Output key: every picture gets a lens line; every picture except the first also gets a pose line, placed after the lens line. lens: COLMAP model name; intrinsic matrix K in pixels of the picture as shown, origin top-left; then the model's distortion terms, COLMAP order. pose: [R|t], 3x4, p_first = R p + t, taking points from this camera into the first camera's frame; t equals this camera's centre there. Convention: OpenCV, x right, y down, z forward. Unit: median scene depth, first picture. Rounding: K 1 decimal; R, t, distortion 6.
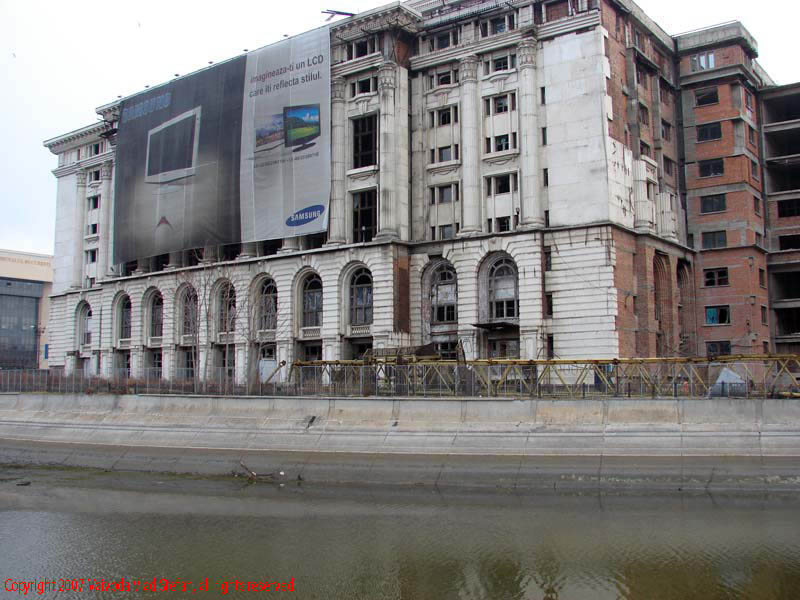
lens RADIAL K [[862.0, 0, 420.0], [0, 862.0, 299.8], [0, 0, 1]] dist [-0.213524, 0.268596]
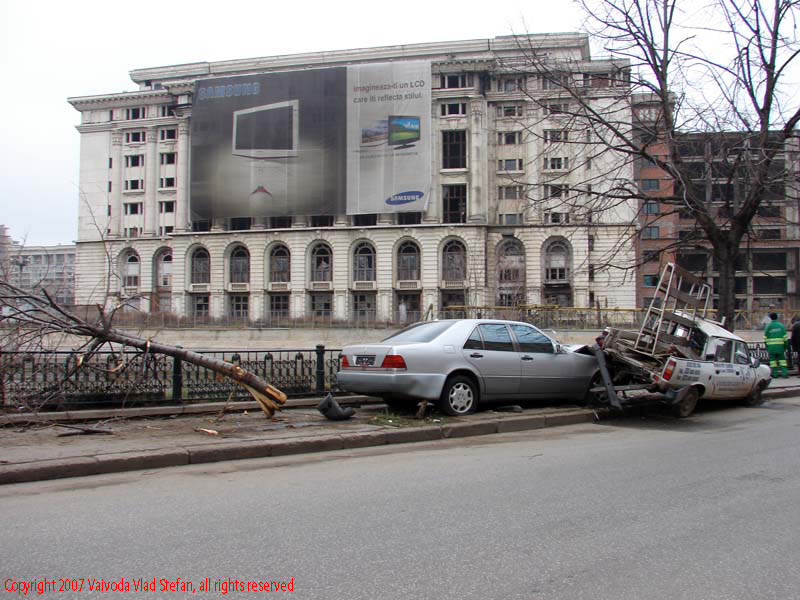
lens RADIAL K [[862.0, 0, 420.0], [0, 862.0, 299.8], [0, 0, 1]] dist [-0.213524, 0.268596]
pose [[0.922408, 0.019212, 0.385740, -0.666310], [-0.045853, 0.997146, 0.059984, -0.021996], [-0.383486, -0.073017, 0.920656, -0.291868]]
